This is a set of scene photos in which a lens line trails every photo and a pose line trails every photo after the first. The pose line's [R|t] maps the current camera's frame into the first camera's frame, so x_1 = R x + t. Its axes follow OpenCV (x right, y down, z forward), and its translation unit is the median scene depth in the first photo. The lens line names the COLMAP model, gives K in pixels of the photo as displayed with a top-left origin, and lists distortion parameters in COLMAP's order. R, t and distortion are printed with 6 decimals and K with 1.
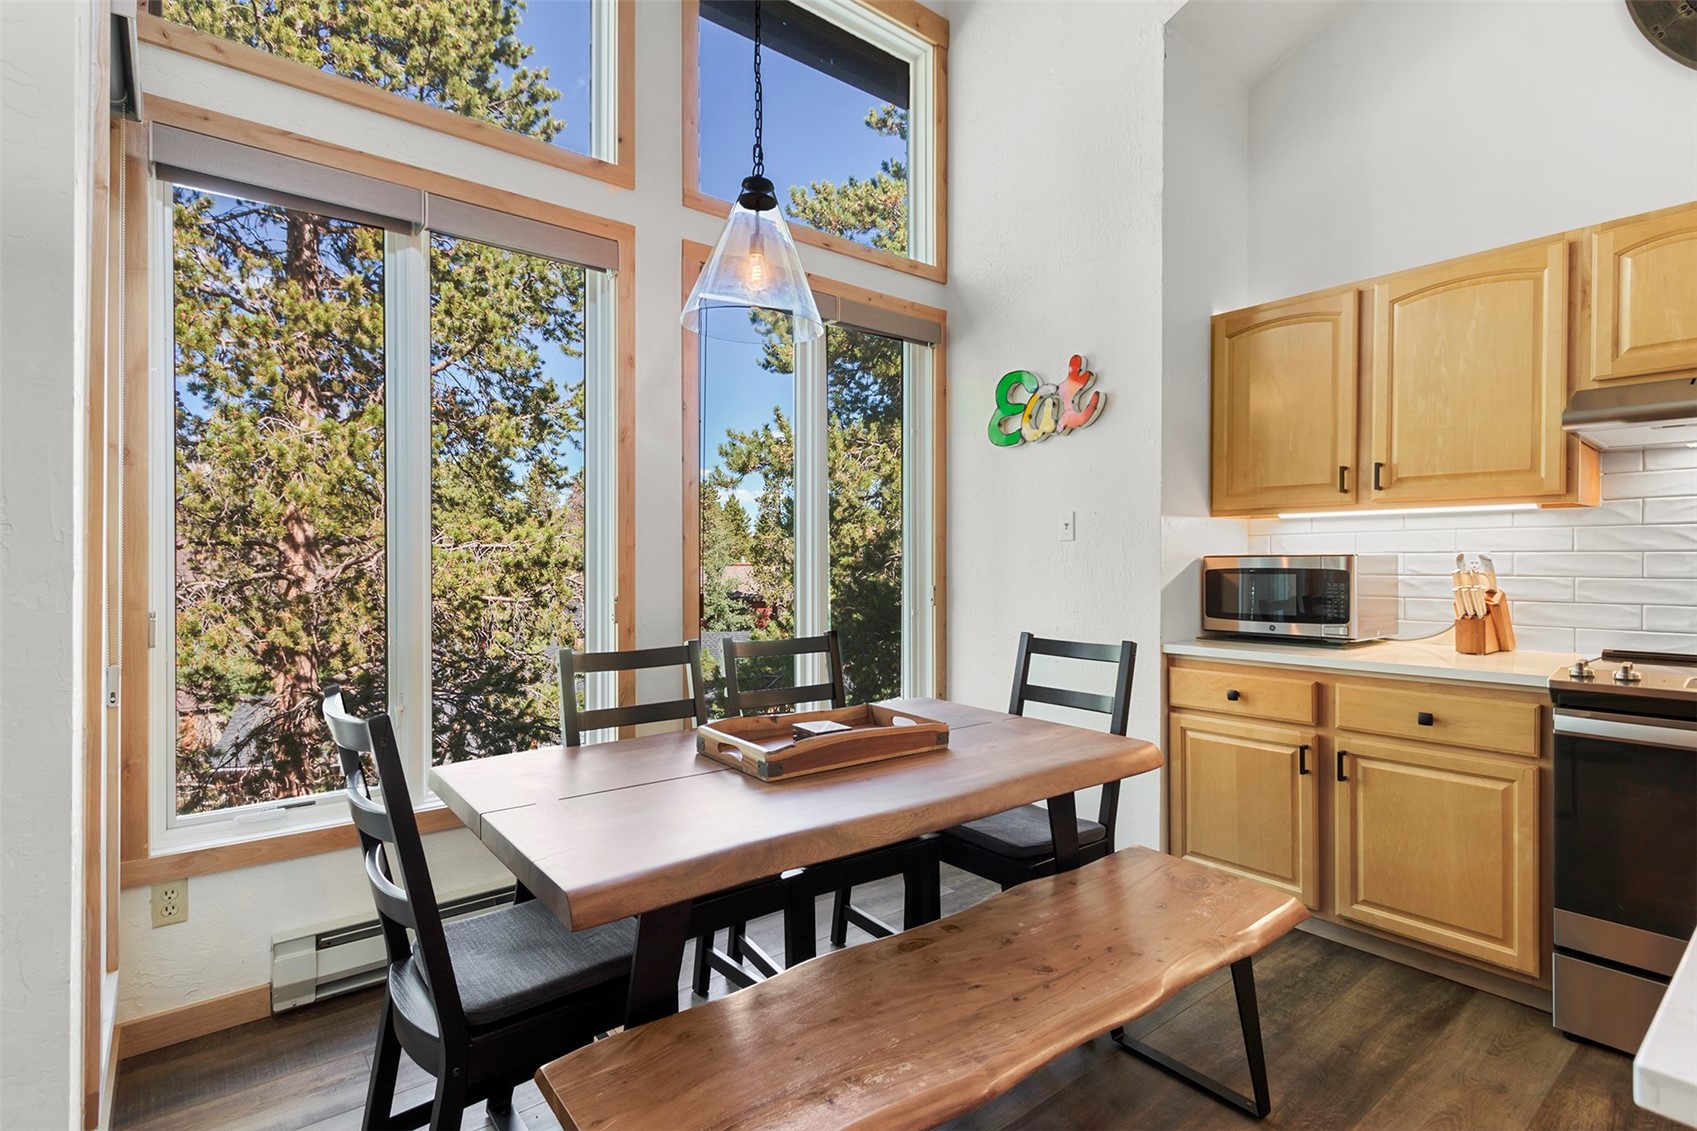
lens RADIAL K [[819.3, 0, 839.3], [0, 819.3, 562.2], [0, 0, 1]] dist [-0.002203, -0.000602]
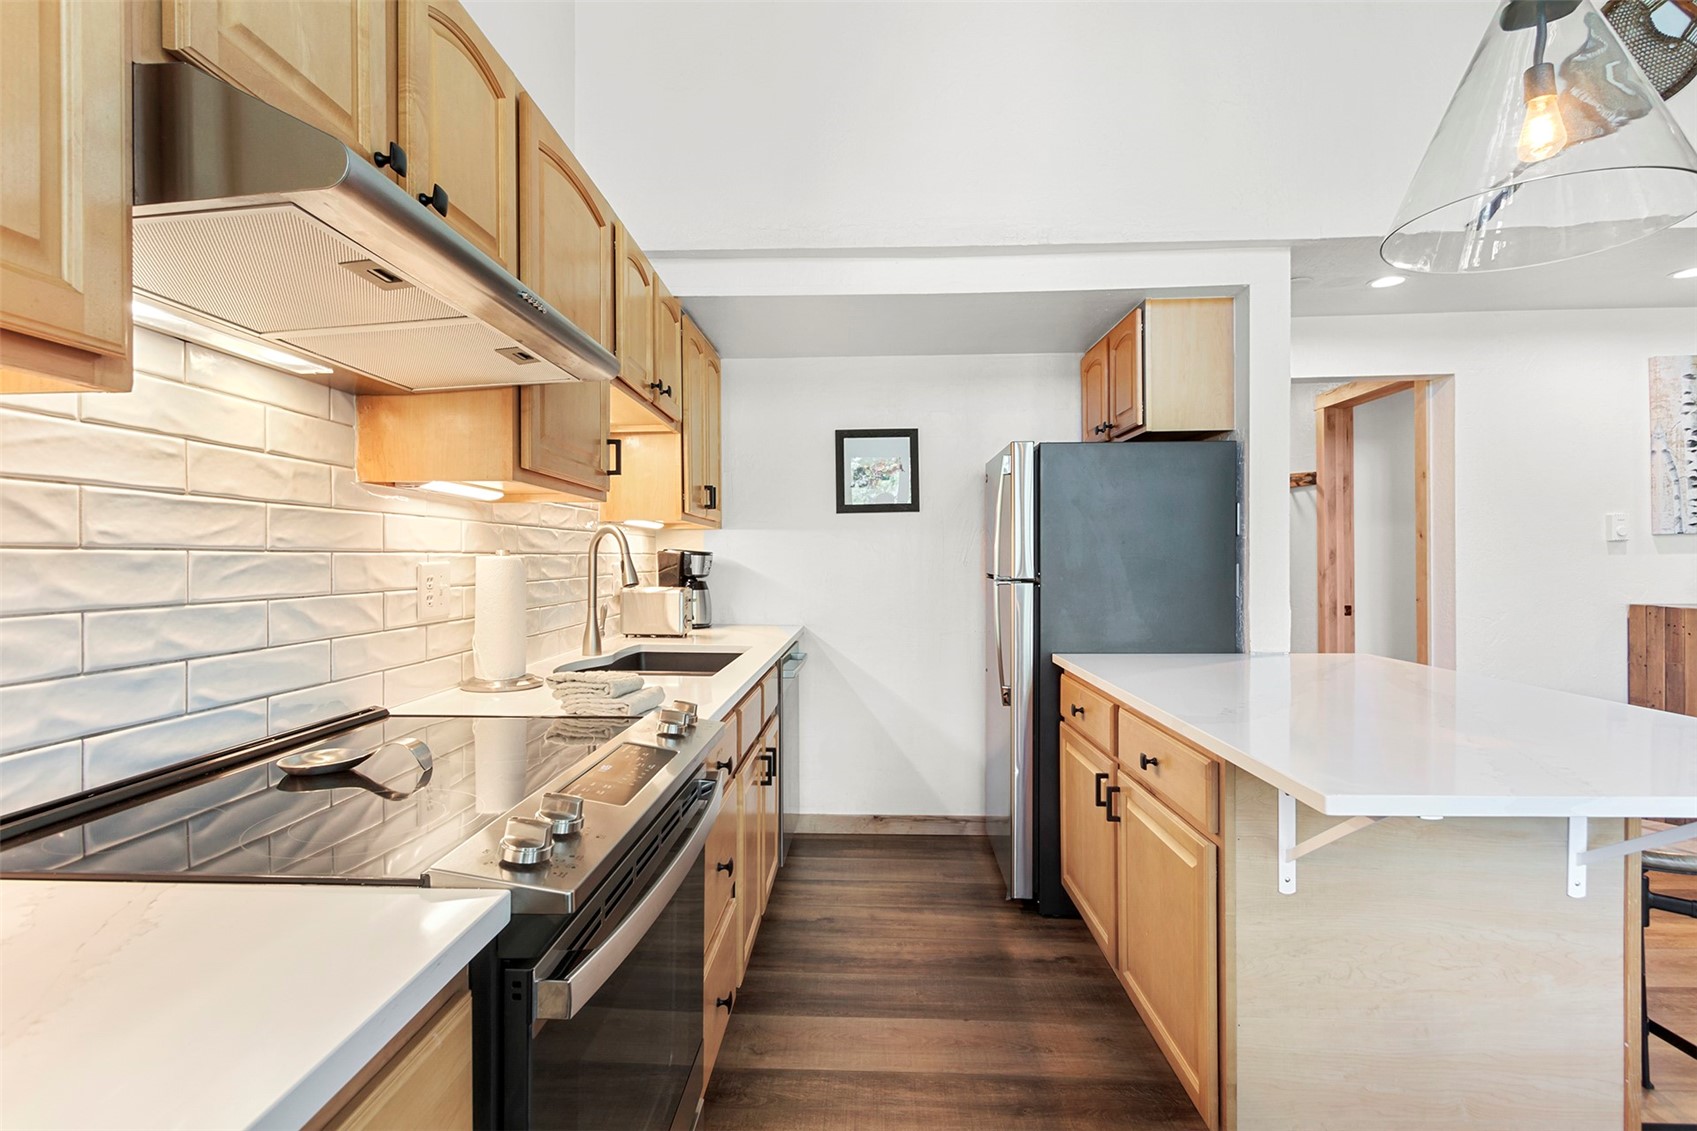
lens RADIAL K [[819.3, 0, 839.3], [0, 819.3, 562.2], [0, 0, 1]] dist [-0.002203, -0.000602]
pose [[-0.754014, -0.000545, 0.656858, 0.435329], [0.004011, 0.999977, 0.005434, -0.006217], [-0.656846, 0.006732, -0.753995, 0.971088]]
